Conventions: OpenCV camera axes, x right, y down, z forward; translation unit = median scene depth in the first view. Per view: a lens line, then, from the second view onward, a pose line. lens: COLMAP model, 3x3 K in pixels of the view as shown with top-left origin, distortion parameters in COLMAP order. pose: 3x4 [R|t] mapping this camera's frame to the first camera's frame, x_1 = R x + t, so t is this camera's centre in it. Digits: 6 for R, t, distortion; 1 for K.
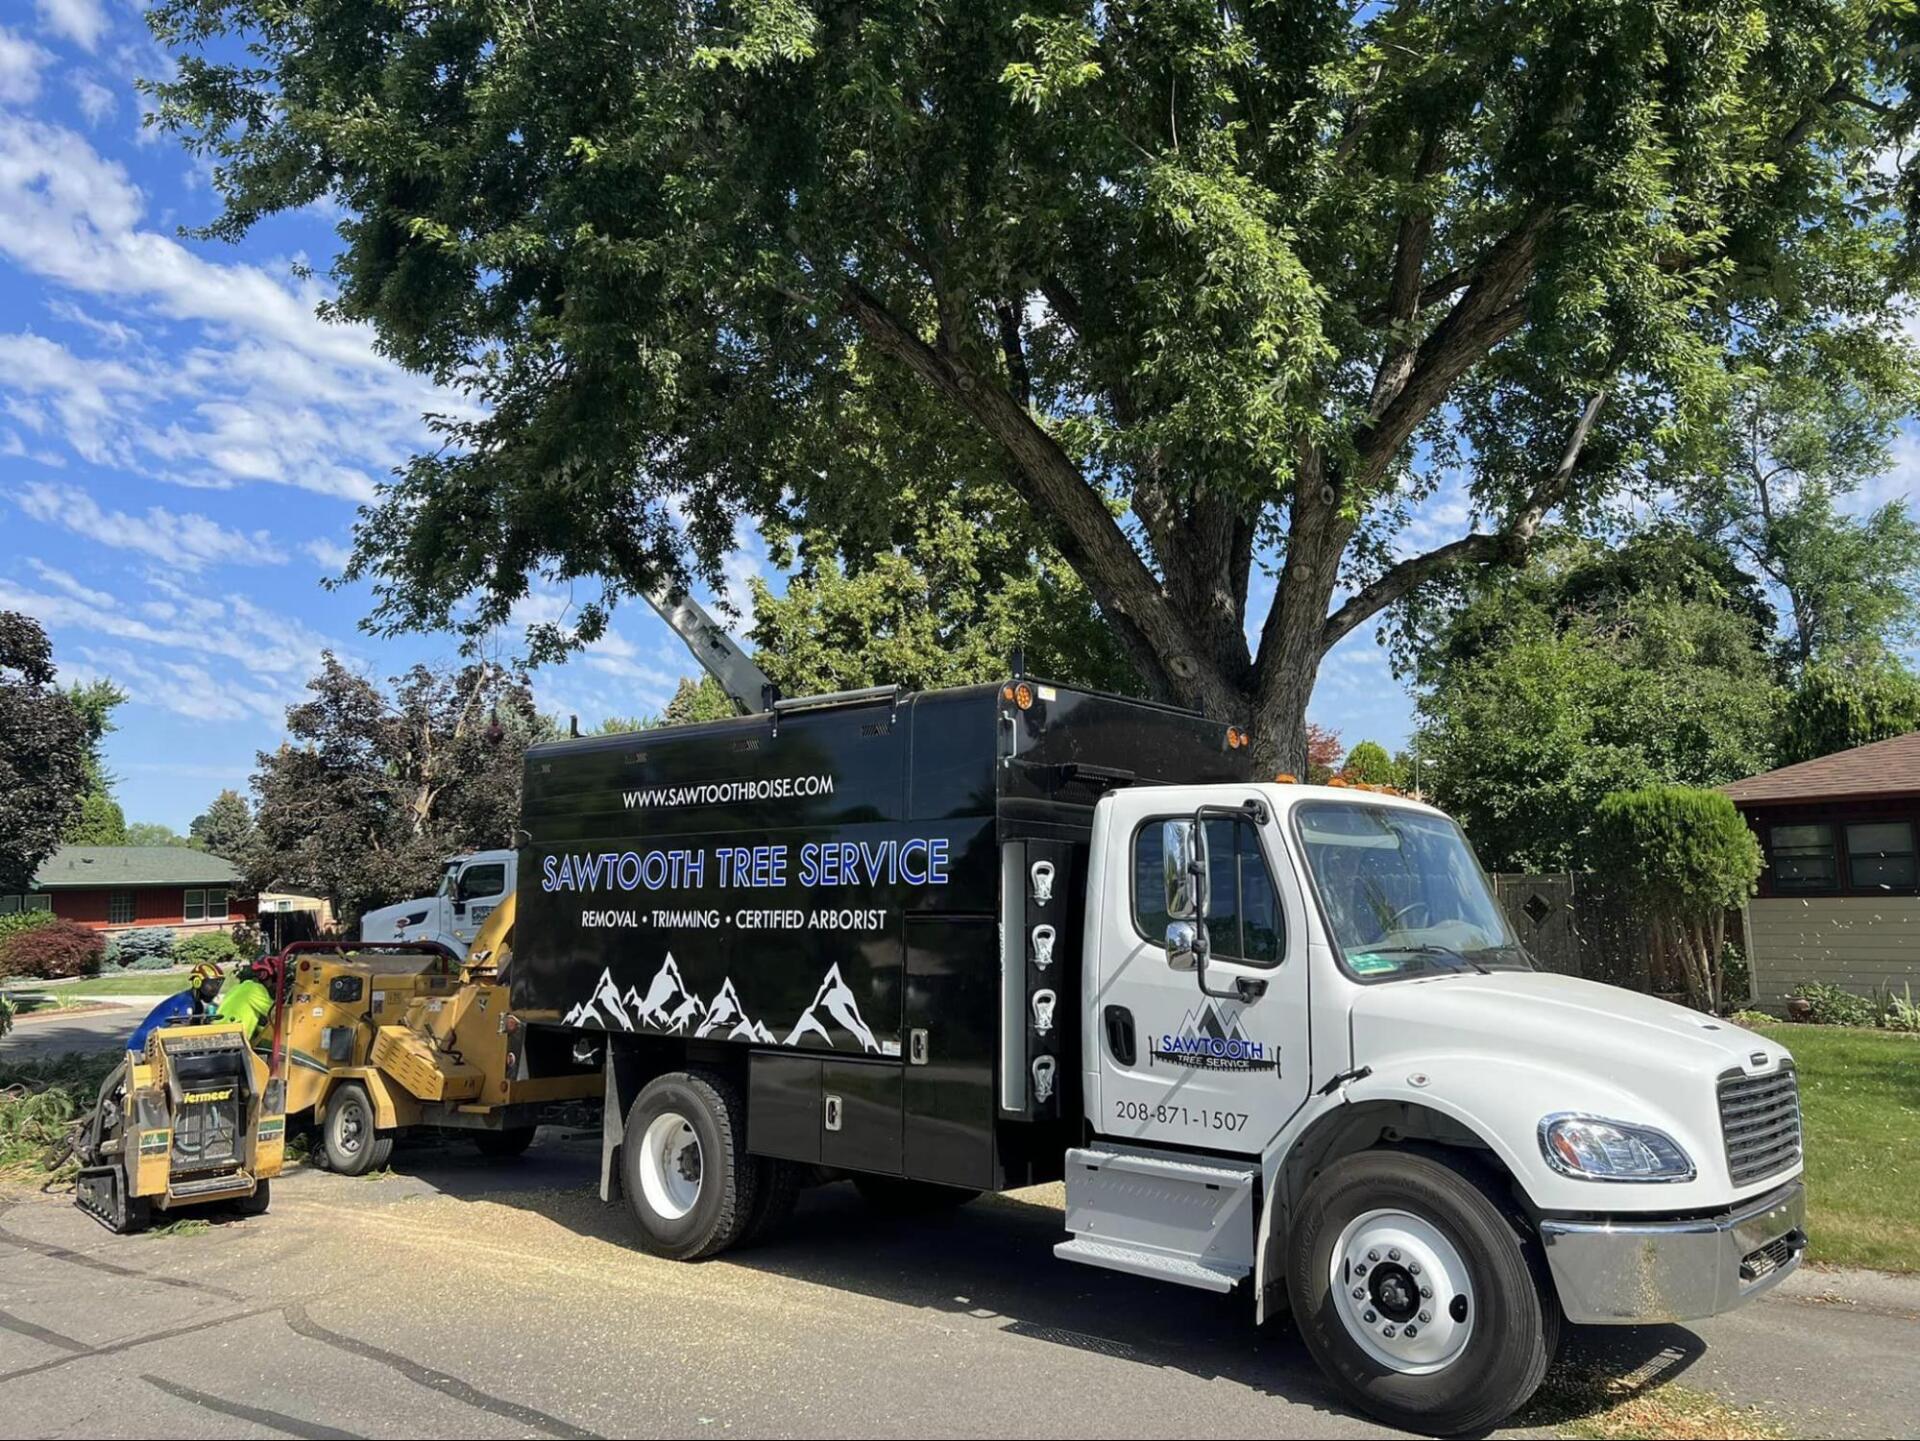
lens RADIAL K [[1456.9, 0, 960.0], [0, 1456.9, 720.5], [0, 0, 1]] dist [0.066725, -0.095278]
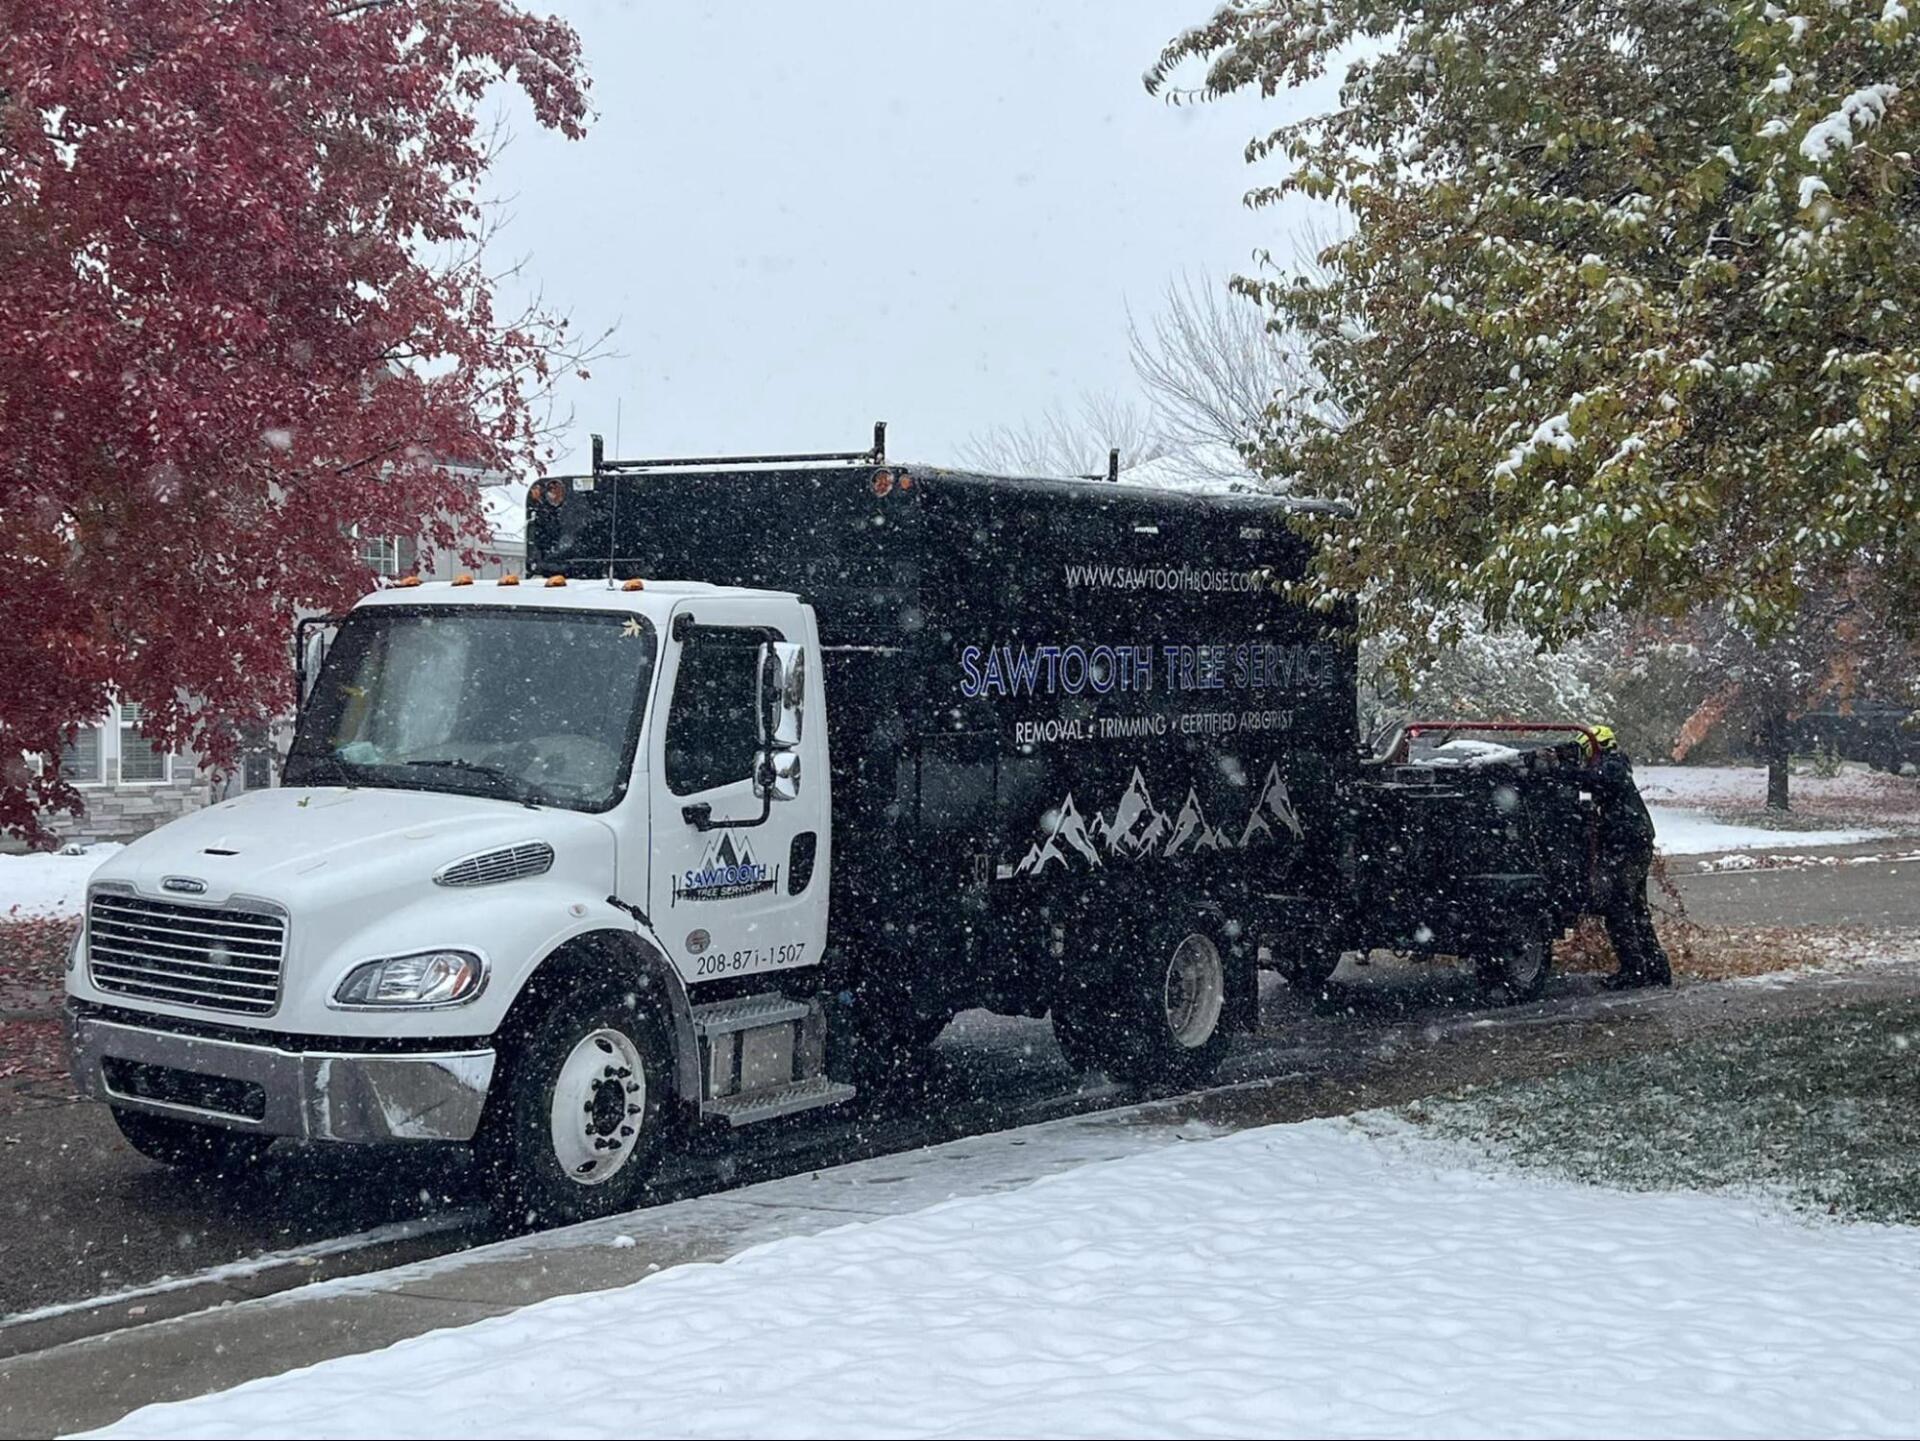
lens RADIAL K [[1456.9, 0, 960.0], [0, 1456.9, 720.5], [0, 0, 1]] dist [0.066725, -0.095278]
pose [[0.166523, -0.003578, 0.986031, -1.029657], [-0.080298, 0.996623, 0.017177, 0.124246], [-0.982763, -0.082036, 0.165674, 0.947467]]
